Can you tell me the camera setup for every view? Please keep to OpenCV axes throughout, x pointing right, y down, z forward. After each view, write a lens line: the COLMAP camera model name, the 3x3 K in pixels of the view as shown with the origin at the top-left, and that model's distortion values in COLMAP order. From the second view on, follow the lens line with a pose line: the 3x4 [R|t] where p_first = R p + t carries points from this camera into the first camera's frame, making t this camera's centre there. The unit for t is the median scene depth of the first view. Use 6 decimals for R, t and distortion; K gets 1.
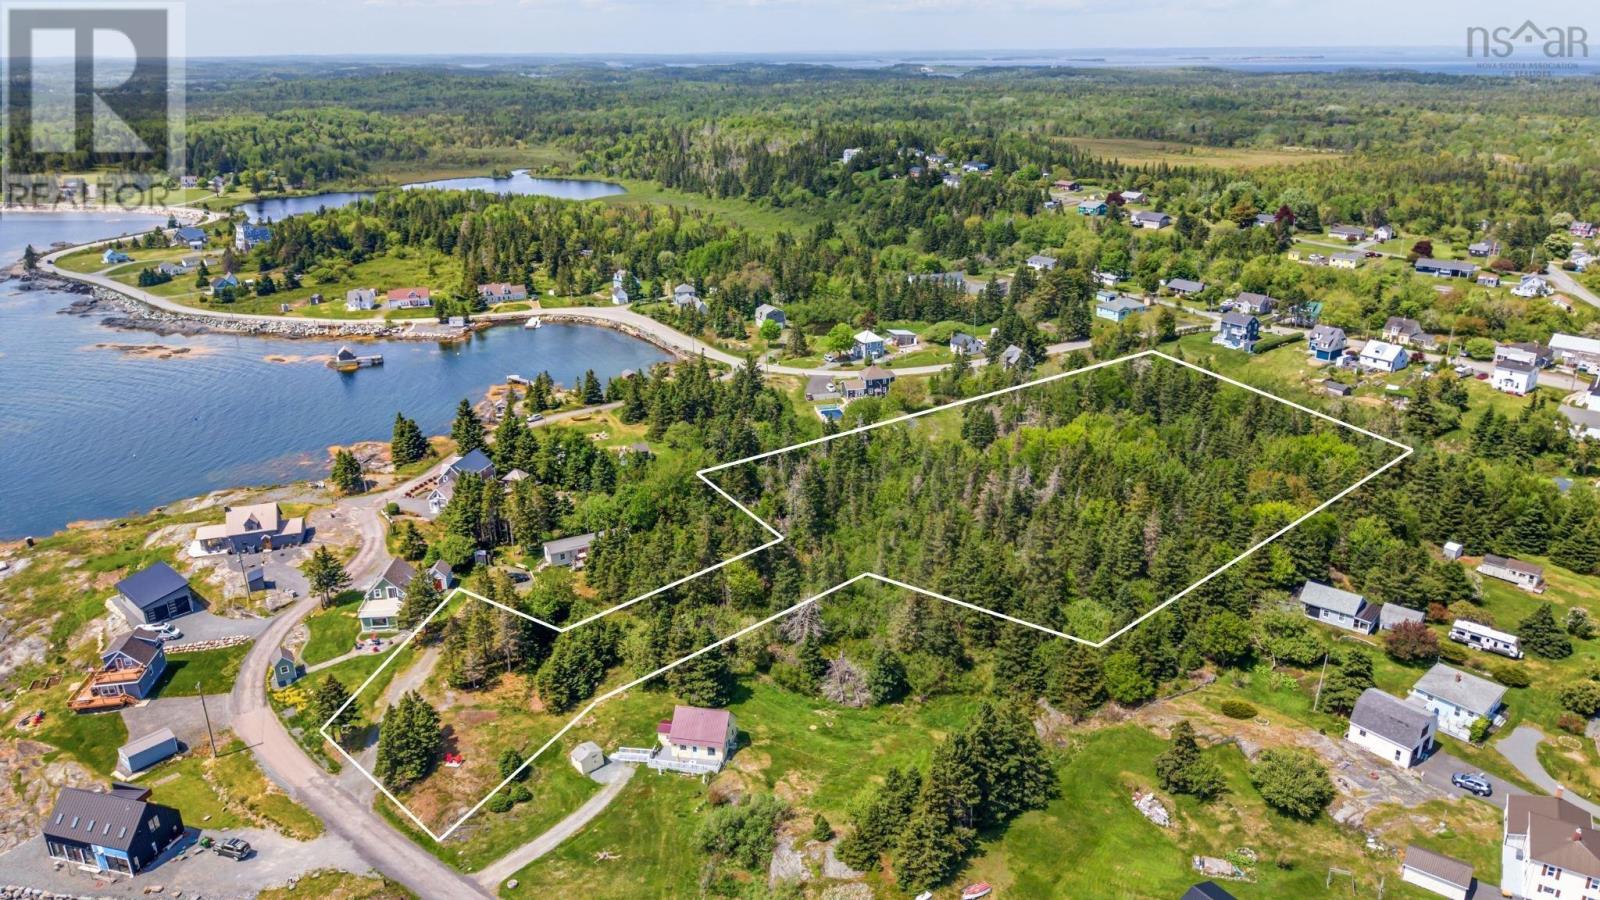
lens RADIAL K [[1065.8, 0, 800.0], [0, 1065.8, 450.0], [0, 0, 1]] dist [0.033870, -0.038512]
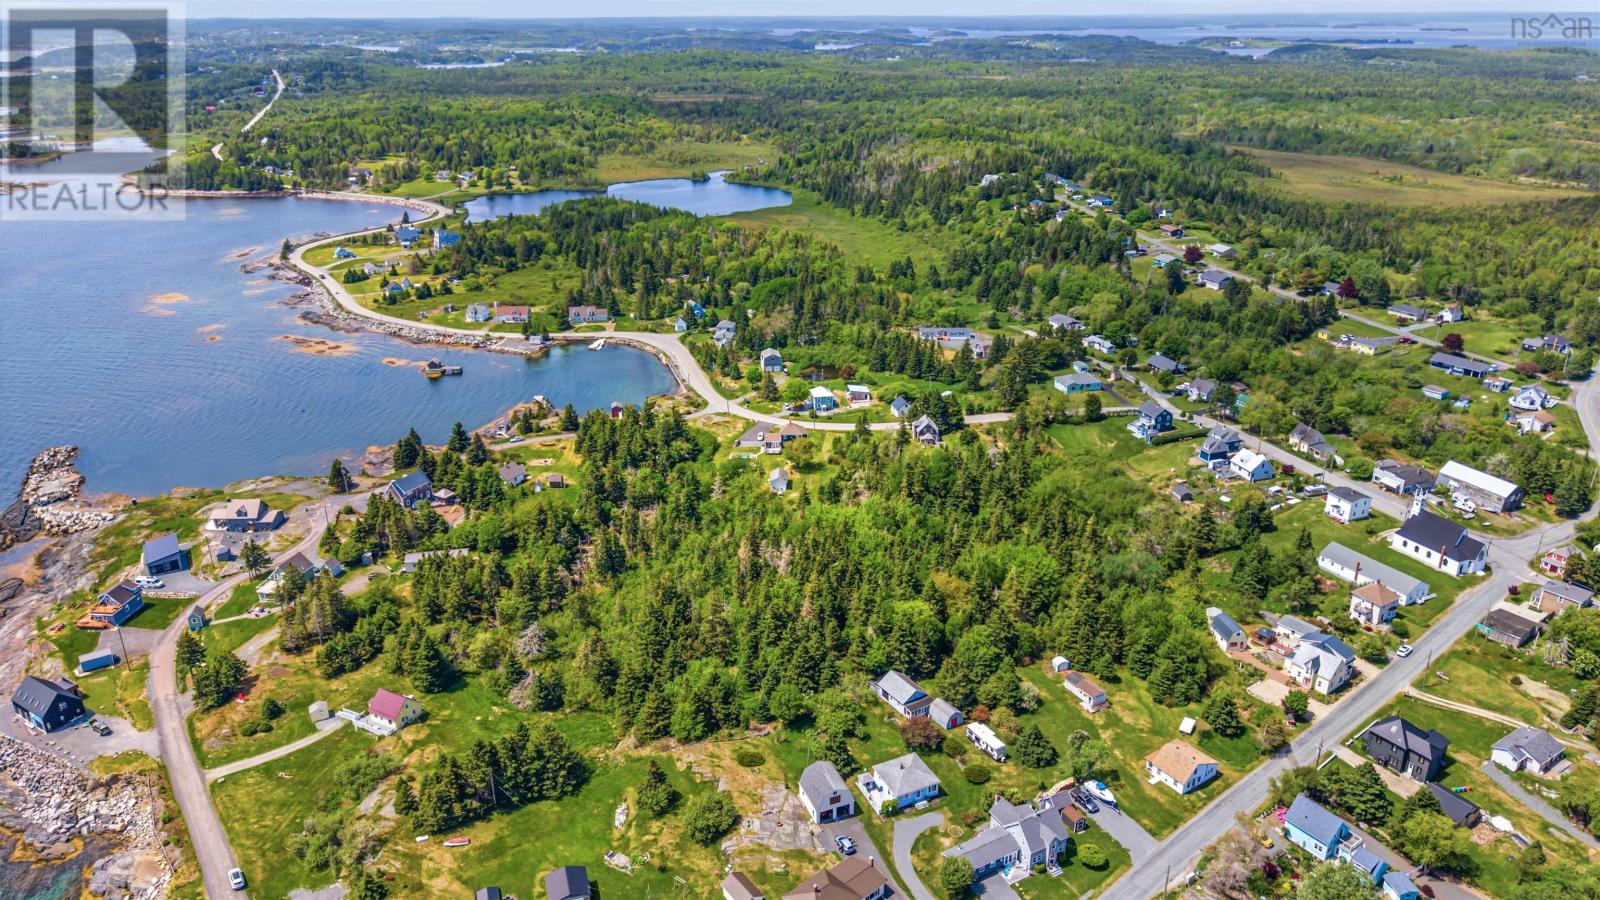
lens RADIAL K [[1065.8, 0, 800.0], [0, 1065.8, 450.0], [0, 0, 1]] dist [0.033870, -0.038512]
pose [[0.959065, 0.111043, -0.260508, 0.357451], [-0.101565, 0.993591, 0.049609, -0.100126], [0.264347, -0.021120, 0.964196, -0.125492]]
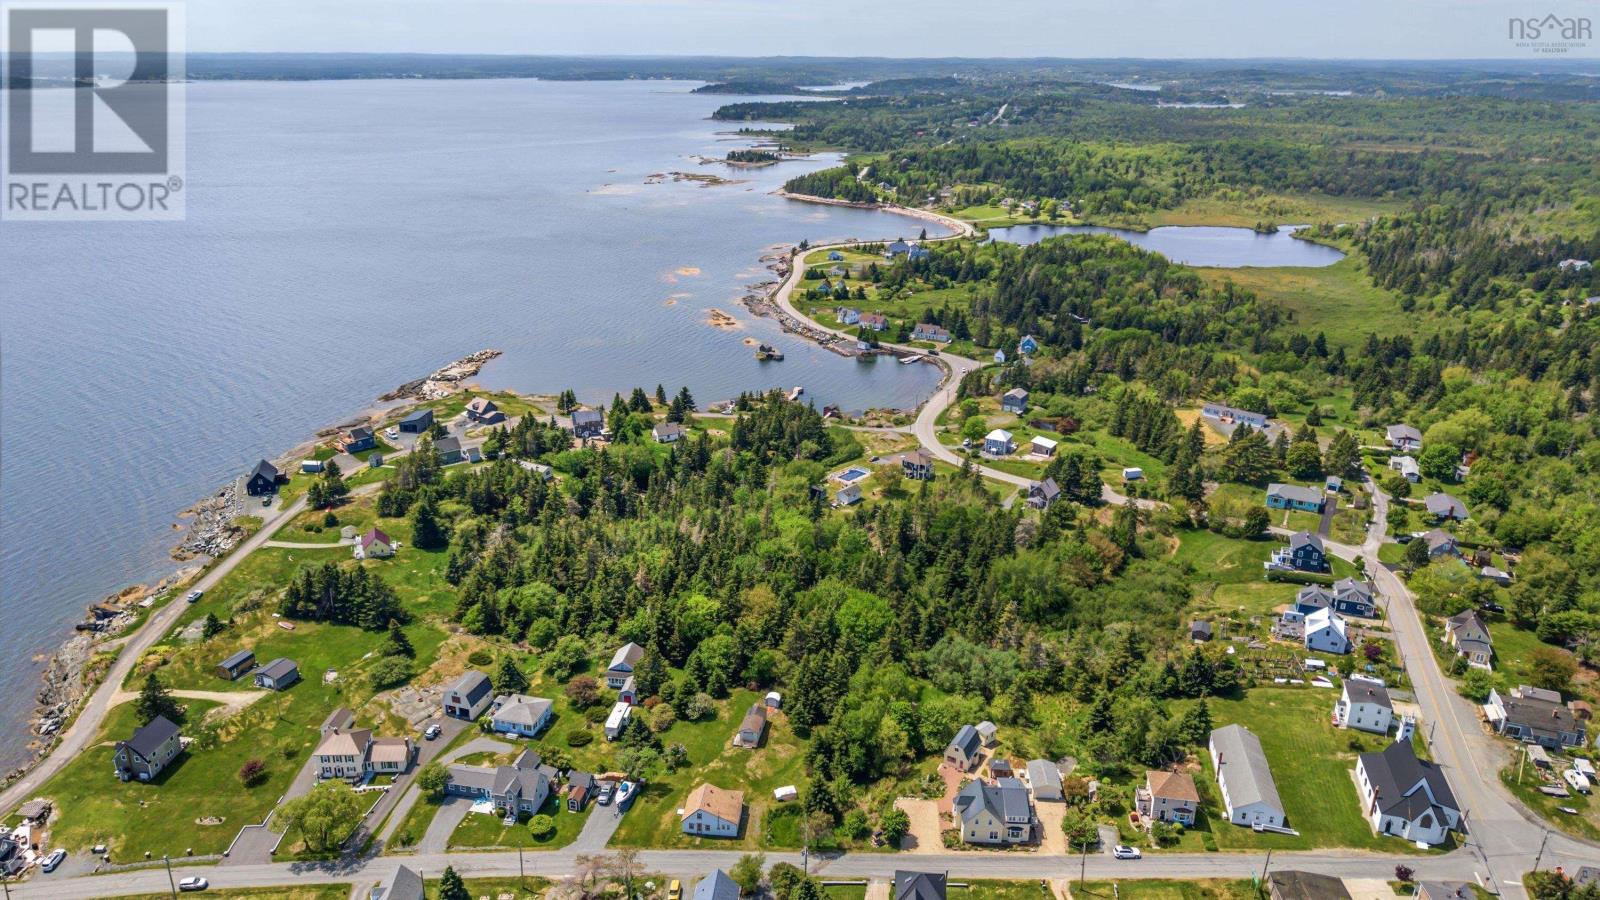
lens RADIAL K [[1069.6, 0, 800.0], [0, 1069.6, 450.0], [0, 0, 1]] dist [0.075217, -0.034417]
pose [[0.553025, 0.297760, -0.778140, 0.848674], [-0.297692, 0.942924, 0.149246, -0.201765], [0.778166, 0.149109, 0.610101, 0.156437]]
